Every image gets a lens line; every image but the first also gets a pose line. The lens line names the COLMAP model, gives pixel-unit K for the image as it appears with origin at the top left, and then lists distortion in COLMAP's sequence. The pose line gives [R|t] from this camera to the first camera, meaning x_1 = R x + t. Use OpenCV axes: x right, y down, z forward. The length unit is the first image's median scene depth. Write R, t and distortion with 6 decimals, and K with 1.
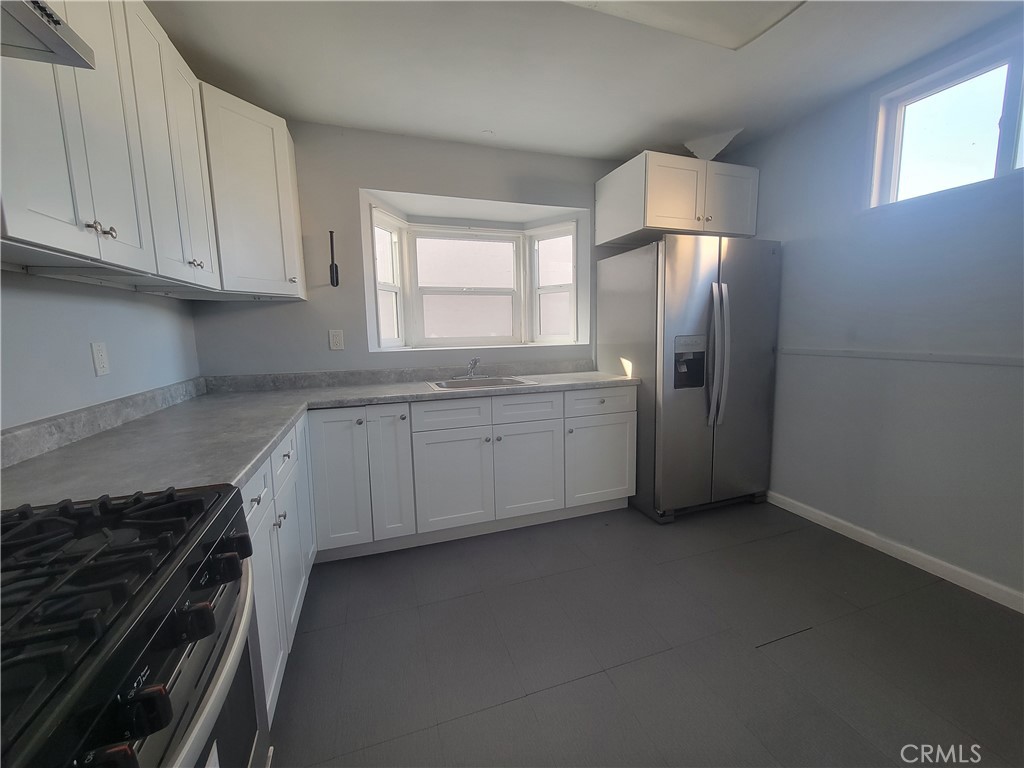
lens RADIAL K [[424.8, 0, 512.0], [0, 424.8, 384.0], [0, 0, 1]] dist [-0.000022, 0.000219]
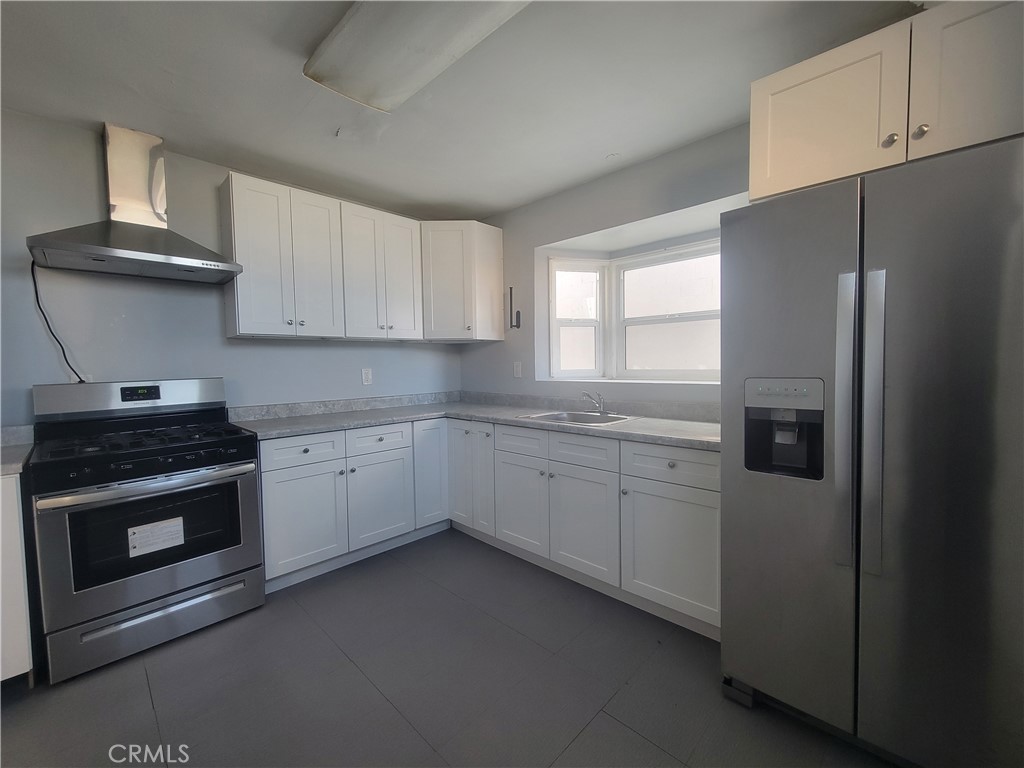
lens RADIAL K [[418.3, 0, 519.8], [0, 418.3, 381.4], [0, 0, 1]] dist [0.001386, -0.000381]
pose [[0.456435, 0.050090, -0.888346, 0.715009], [-0.108858, 0.994057, 0.000119, -0.071245], [0.883072, 0.096649, 0.459175, 0.442084]]
